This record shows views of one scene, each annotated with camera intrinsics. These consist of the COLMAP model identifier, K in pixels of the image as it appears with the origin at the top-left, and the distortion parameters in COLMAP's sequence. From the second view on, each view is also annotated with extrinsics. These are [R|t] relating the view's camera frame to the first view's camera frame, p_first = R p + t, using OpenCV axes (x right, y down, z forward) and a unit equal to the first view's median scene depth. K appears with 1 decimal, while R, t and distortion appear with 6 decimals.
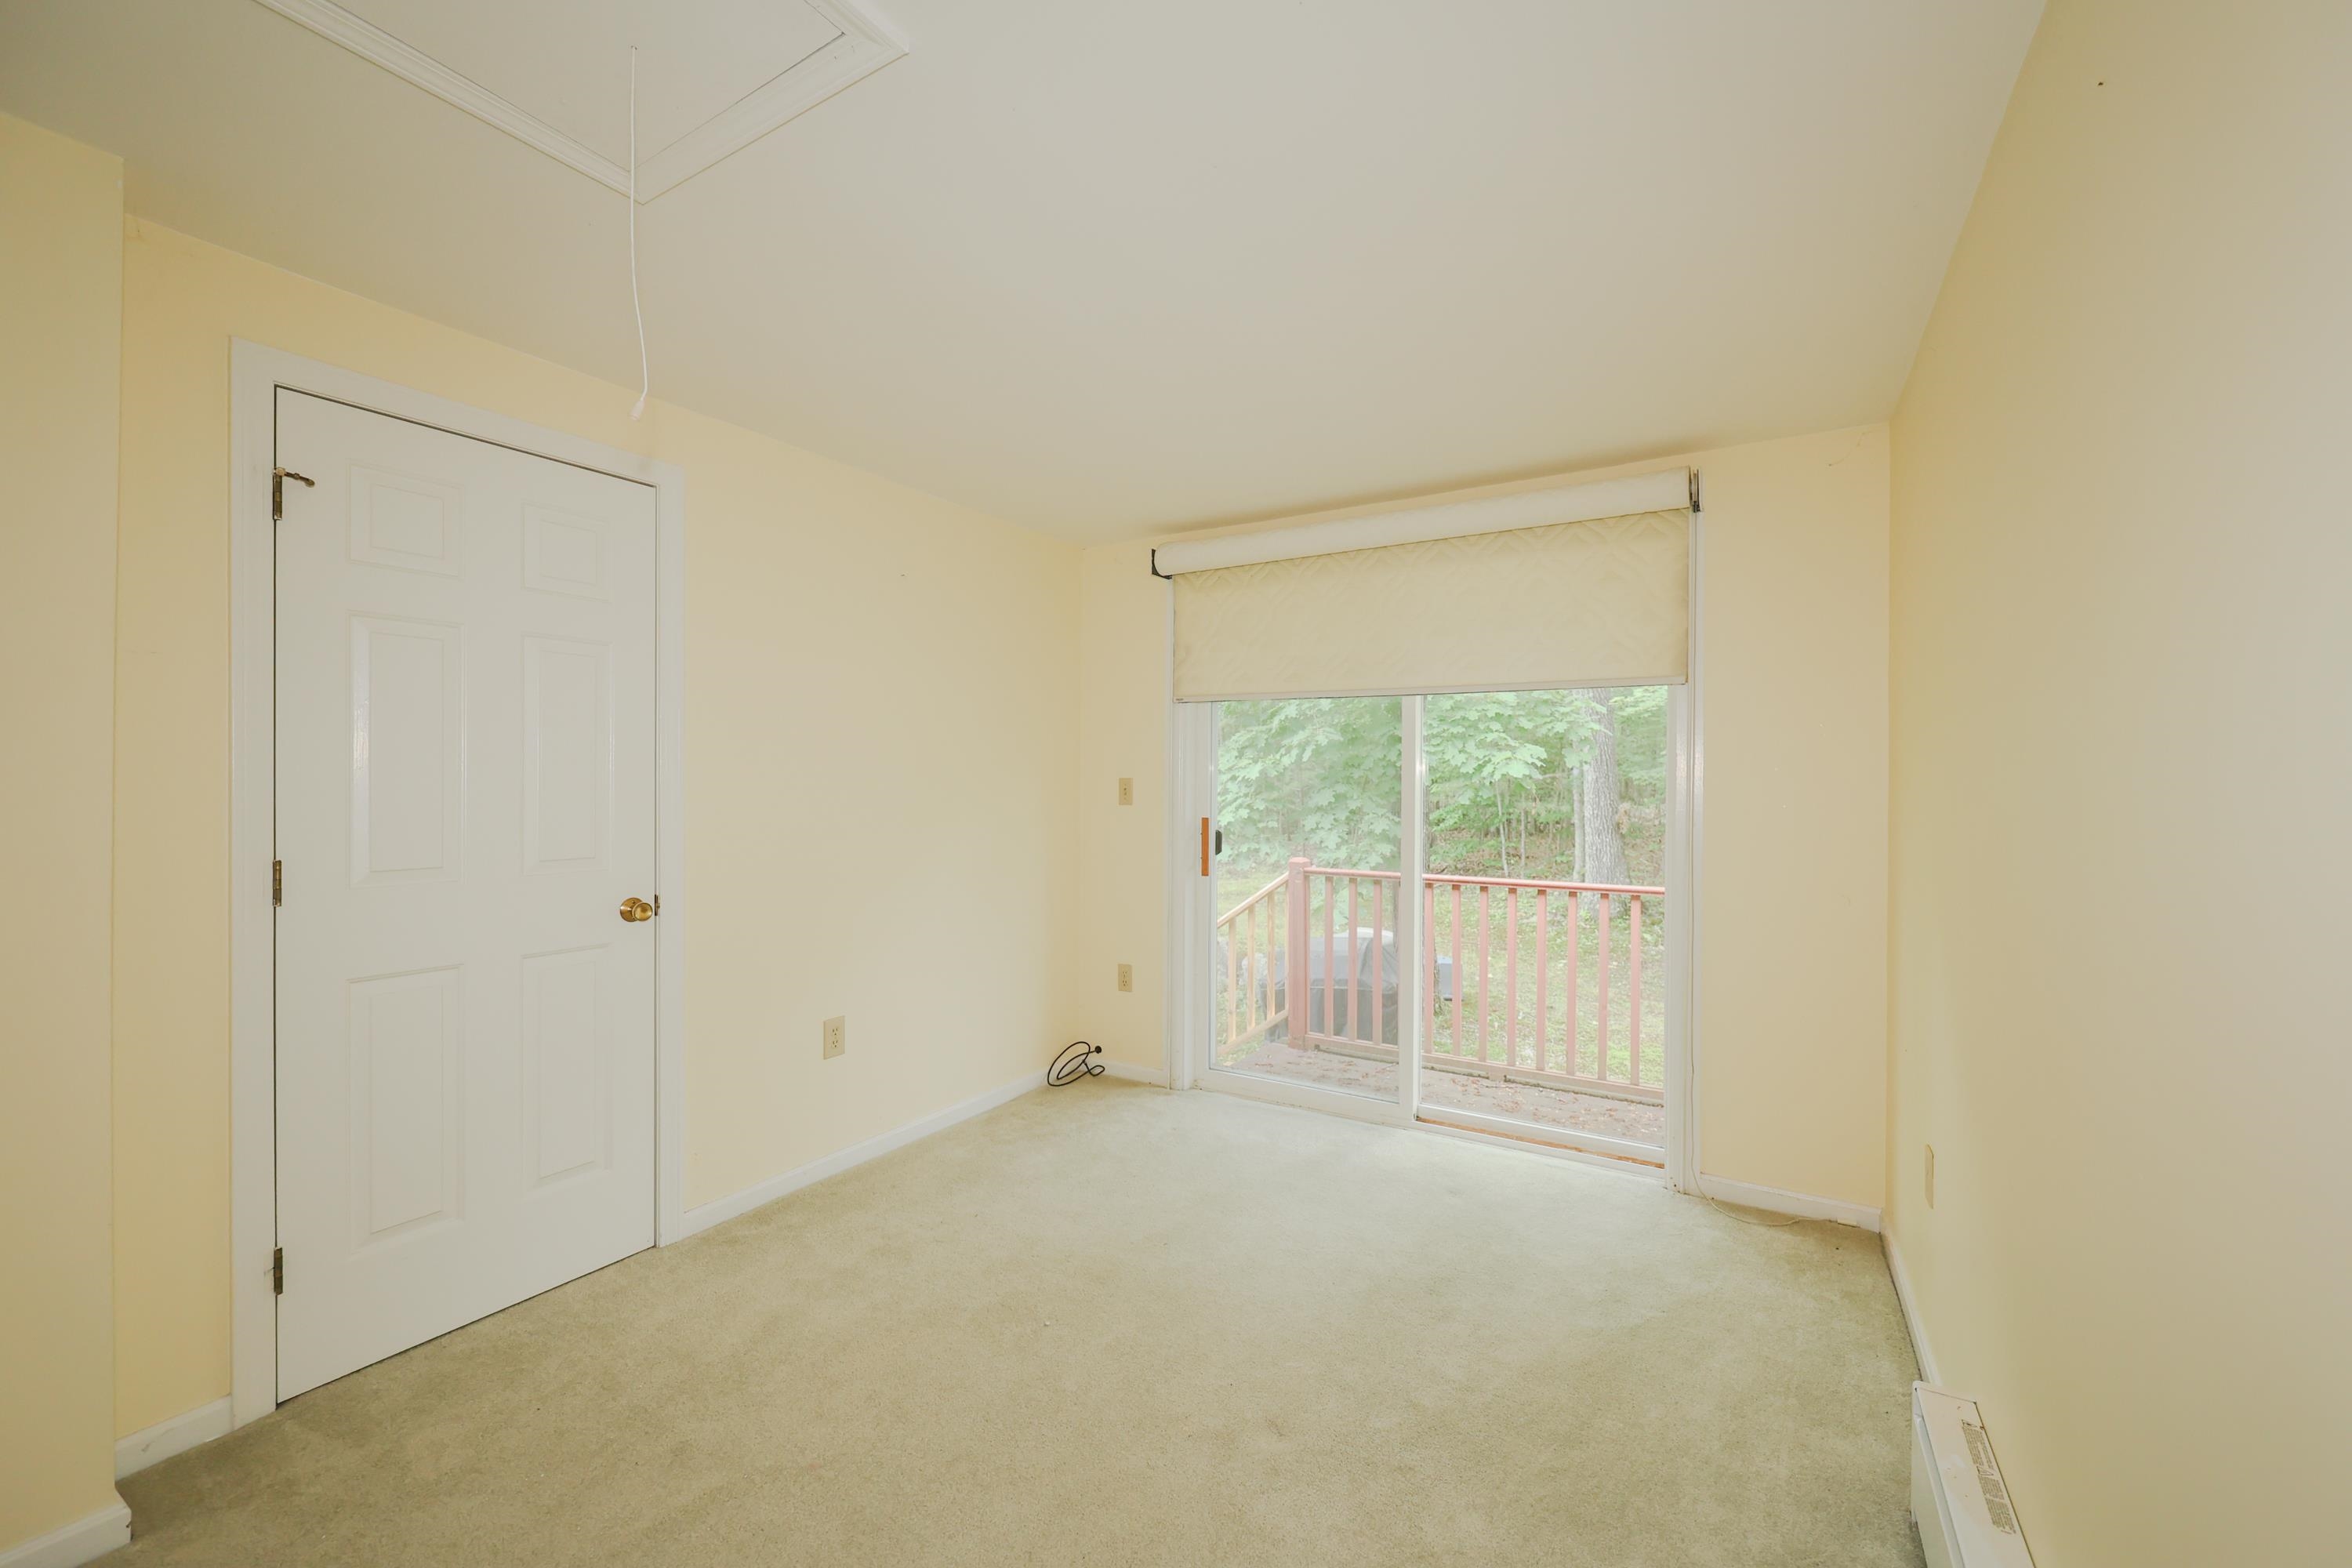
lens RADIAL K [[967.0, 0, 1163.6], [0, 967.0, 790.3], [0, 0, 1]] dist [0.001685, -0.000042]
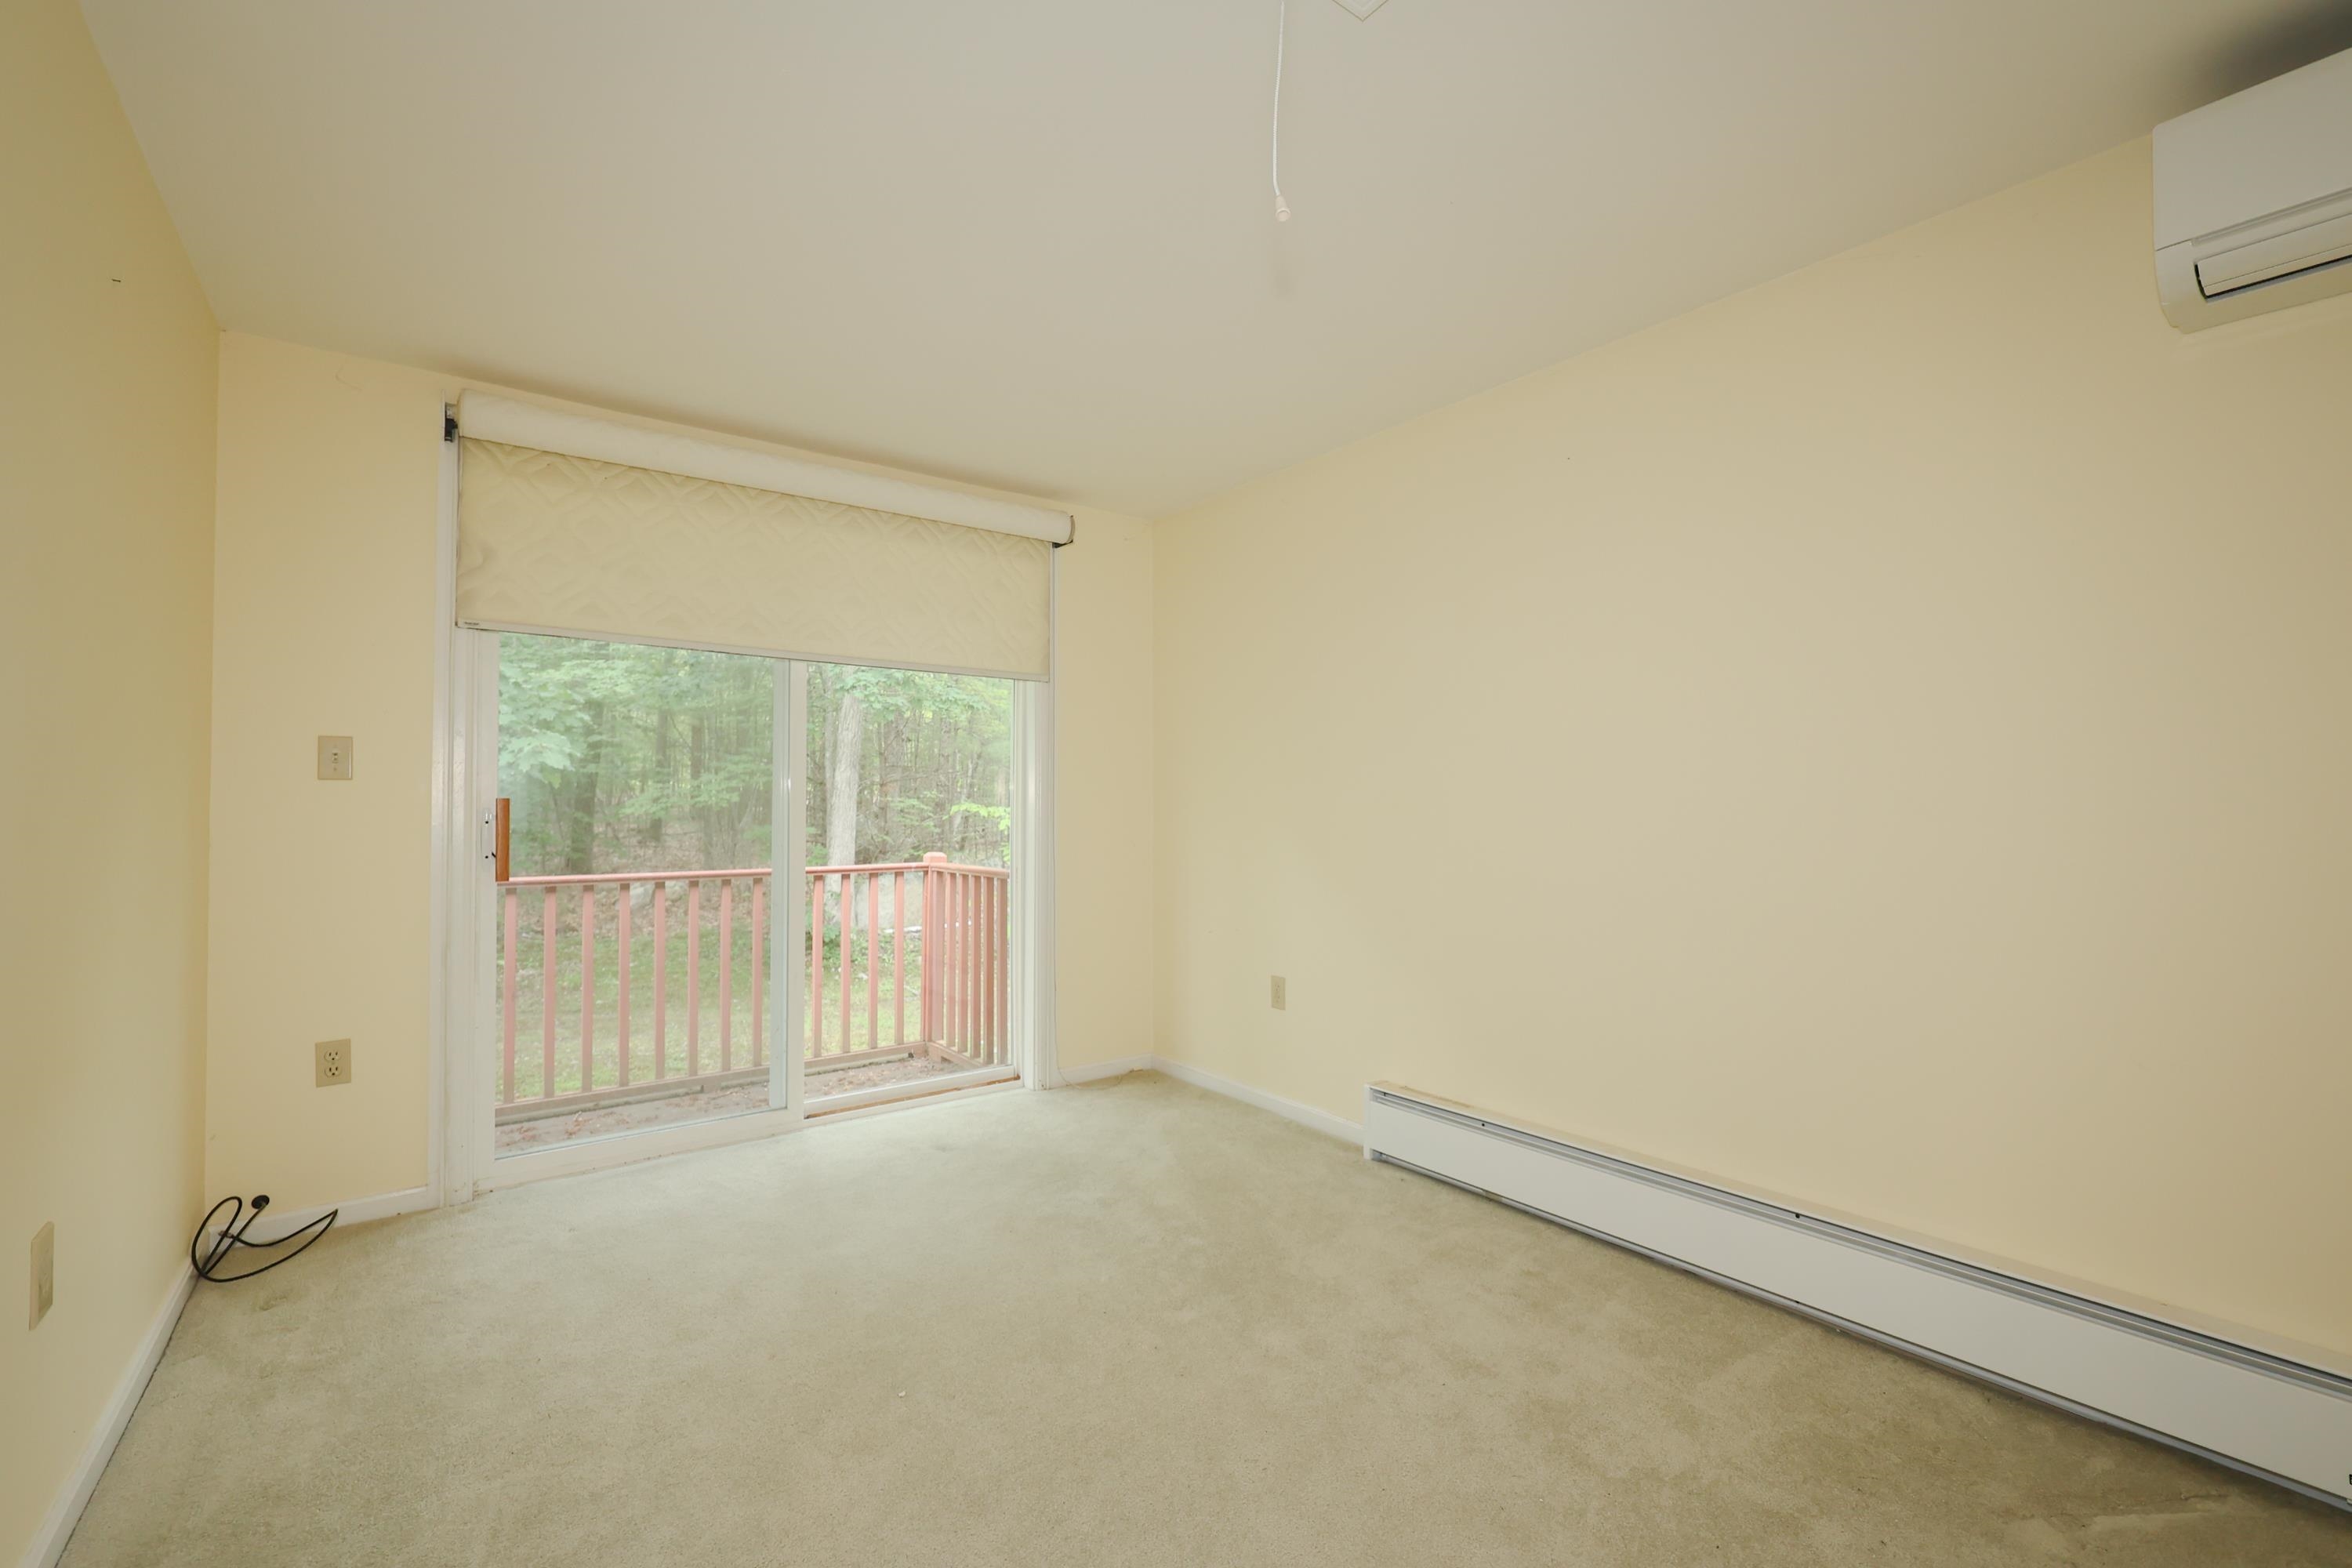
lens RADIAL K [[967.0, 0, 1160.2], [0, 967.0, 781.0], [0, 0, 1]] dist [0.001685, -0.000042]
pose [[0.381721, 0.009407, 0.924230, -0.427173], [0.001034, 0.999943, -0.010605, 0.023994], [-0.924277, 0.005004, 0.381690, 0.295219]]
